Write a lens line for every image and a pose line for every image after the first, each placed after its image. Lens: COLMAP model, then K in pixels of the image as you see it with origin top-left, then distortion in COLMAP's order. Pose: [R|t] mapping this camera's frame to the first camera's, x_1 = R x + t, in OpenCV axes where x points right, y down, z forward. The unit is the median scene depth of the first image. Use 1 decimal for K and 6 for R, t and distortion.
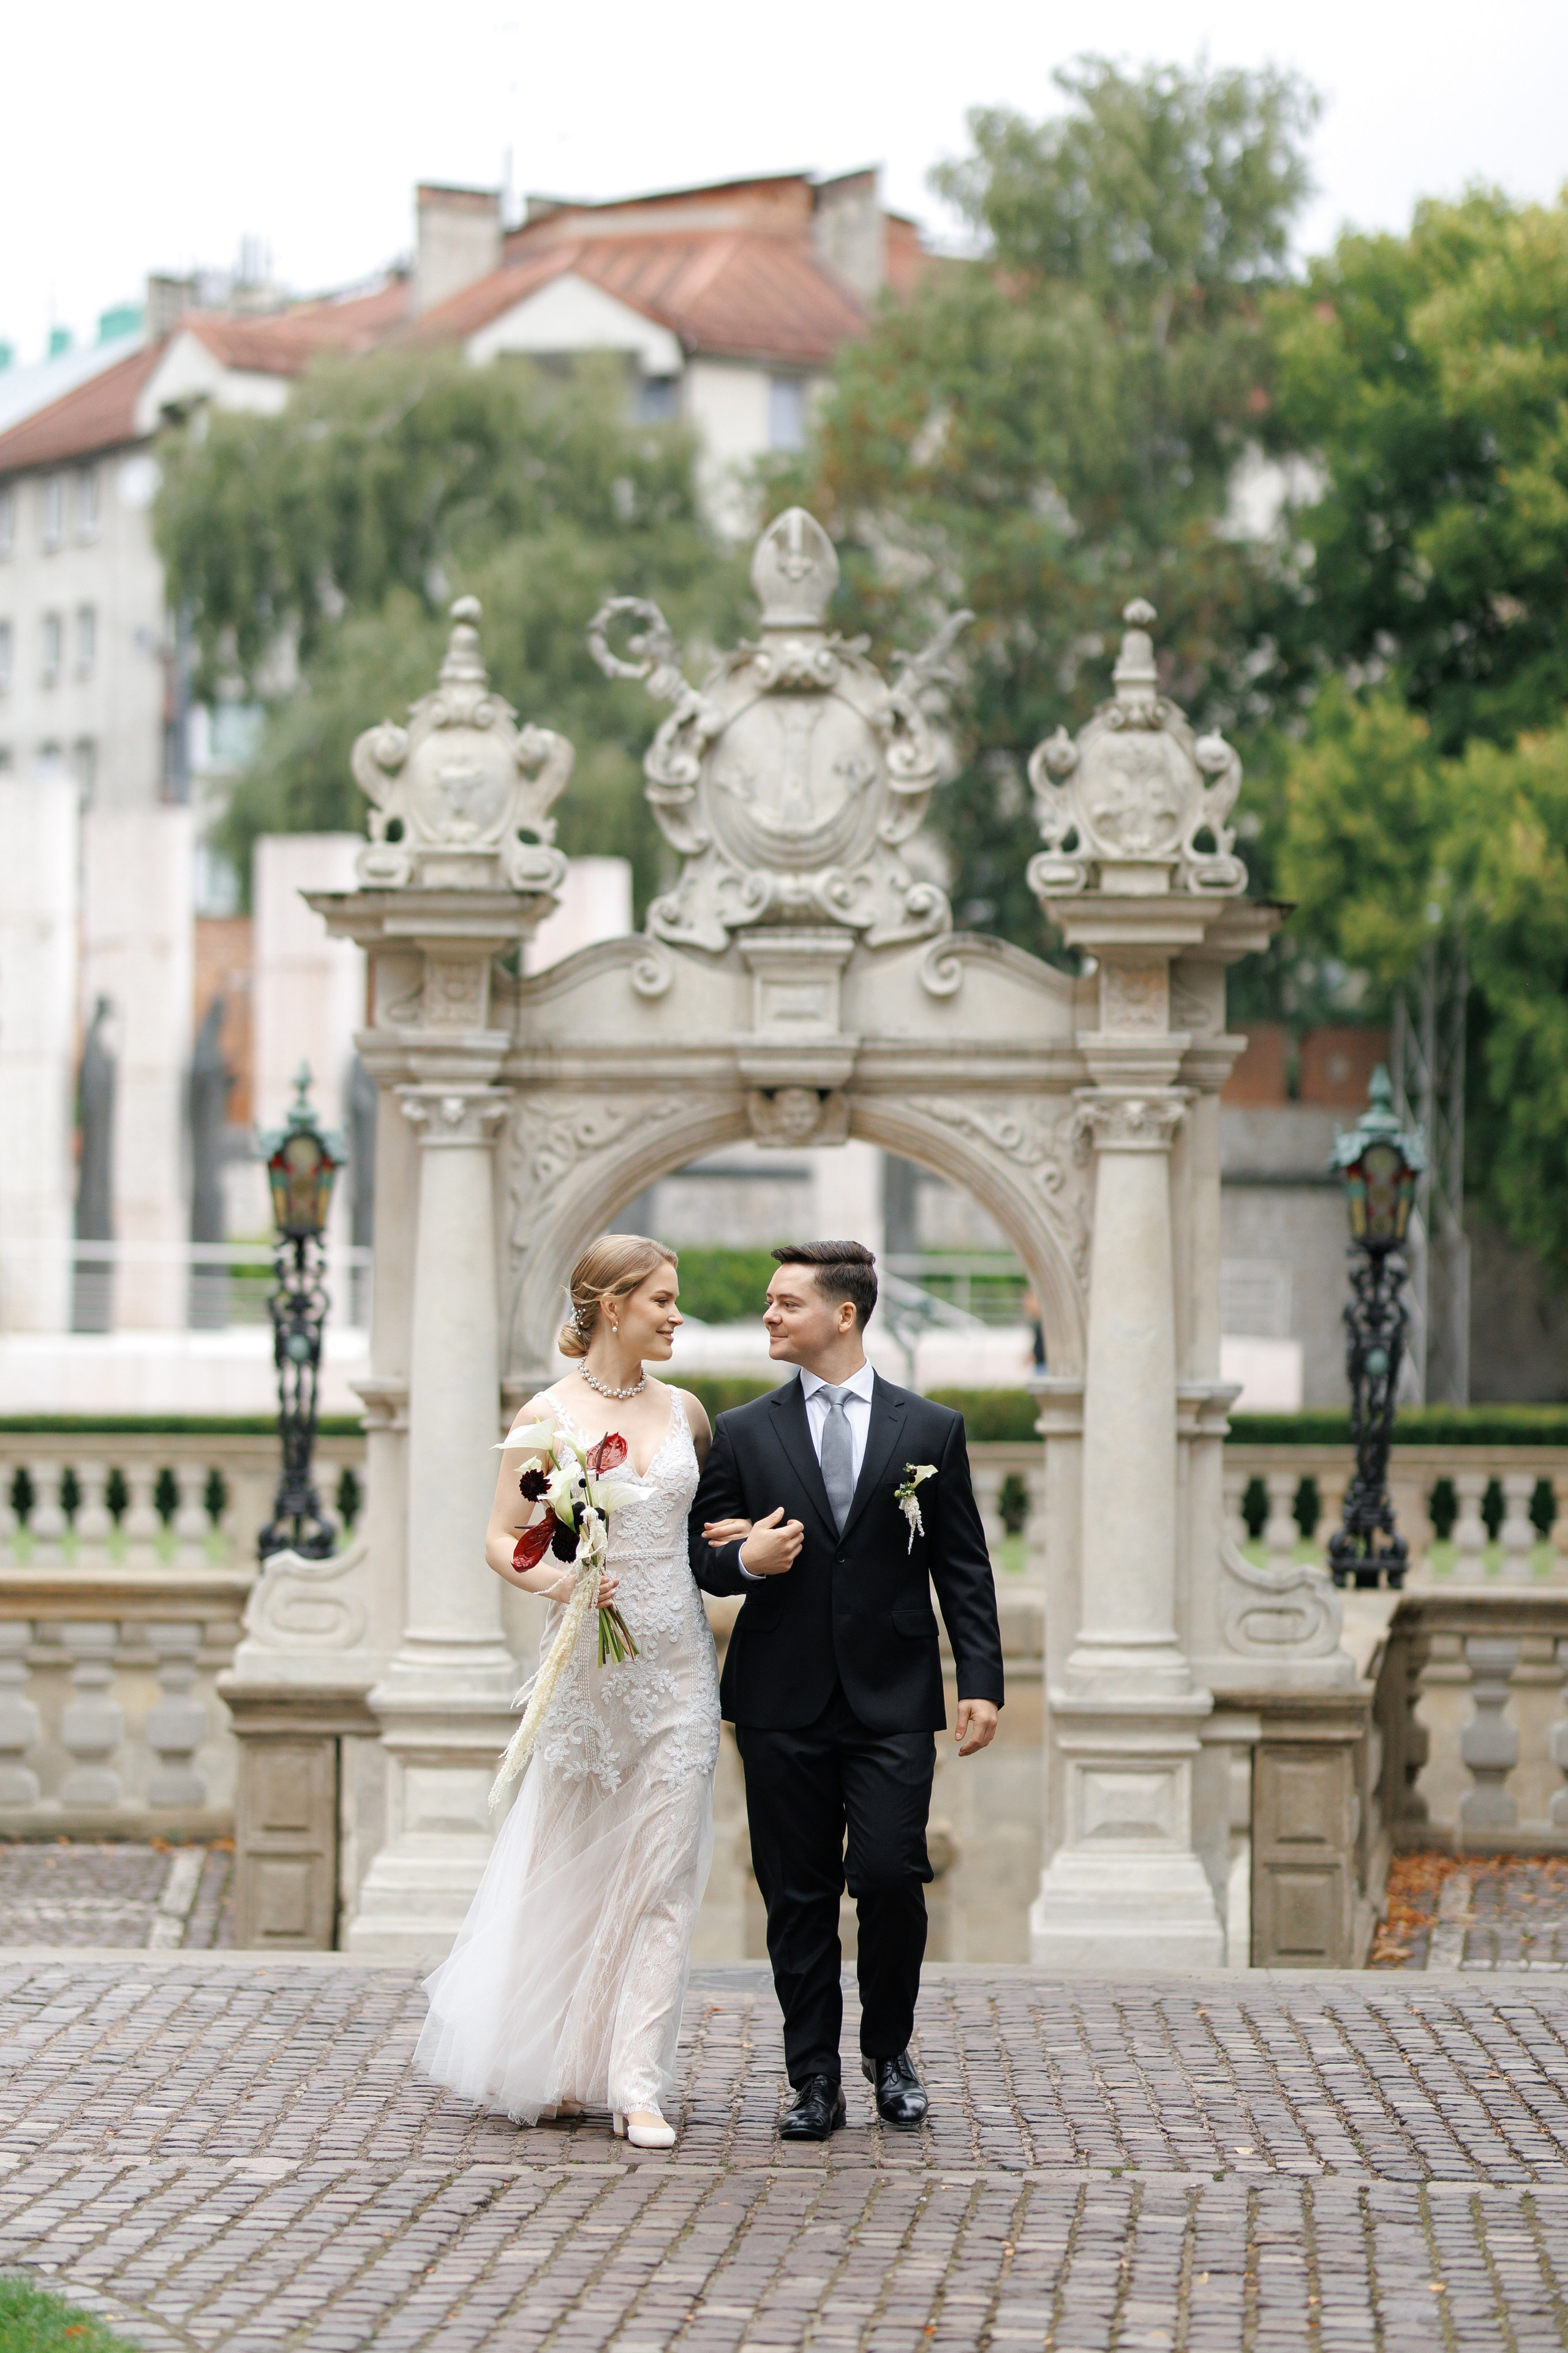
lens RADIAL K [[5311.5, 0, 784.0], [0, 5311.5, 1176.5], [0, 0, 1]] dist [0.034419, 0.135876]
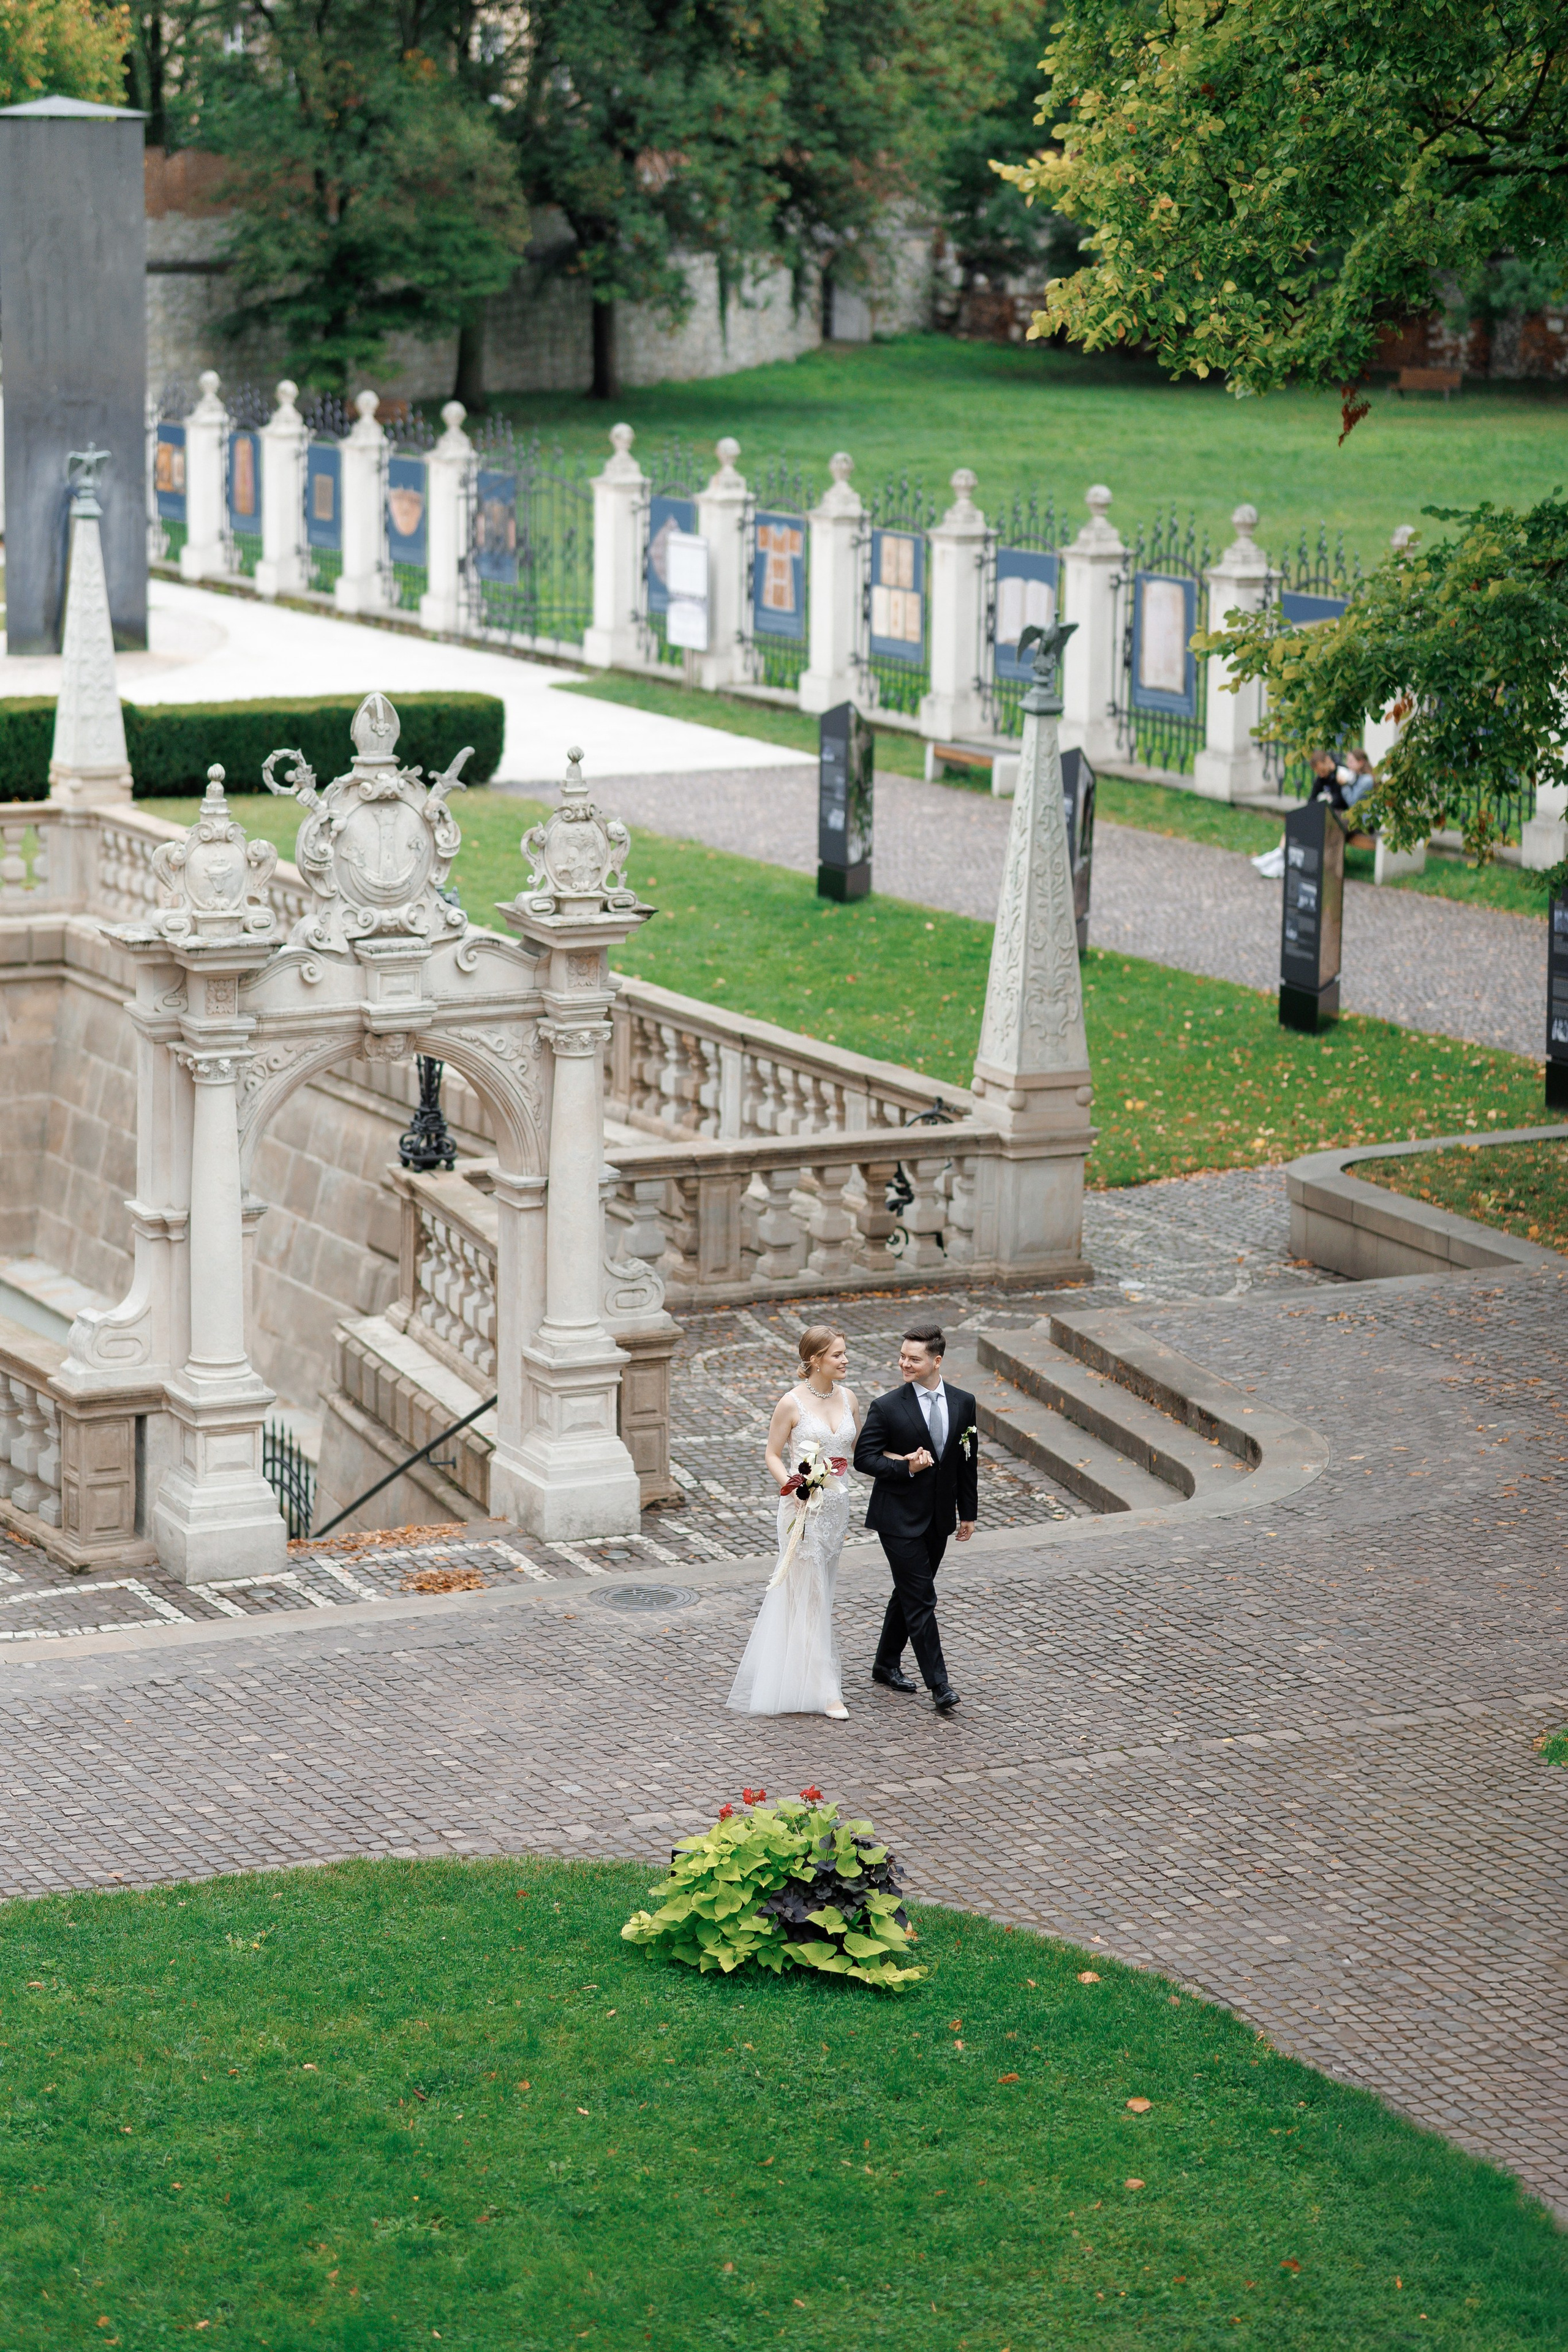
lens RADIAL K [[5708.8, 0, 784.0], [0, 5708.8, 1176.0], [0, 0, 1]] dist [0.021145, -0.066460]
pose [[0.883234, -0.093951, 0.459425, -0.750176], [-0.005930, 0.977408, 0.211277, -0.366750], [-0.468895, -0.189331, 0.862723, -0.689114]]
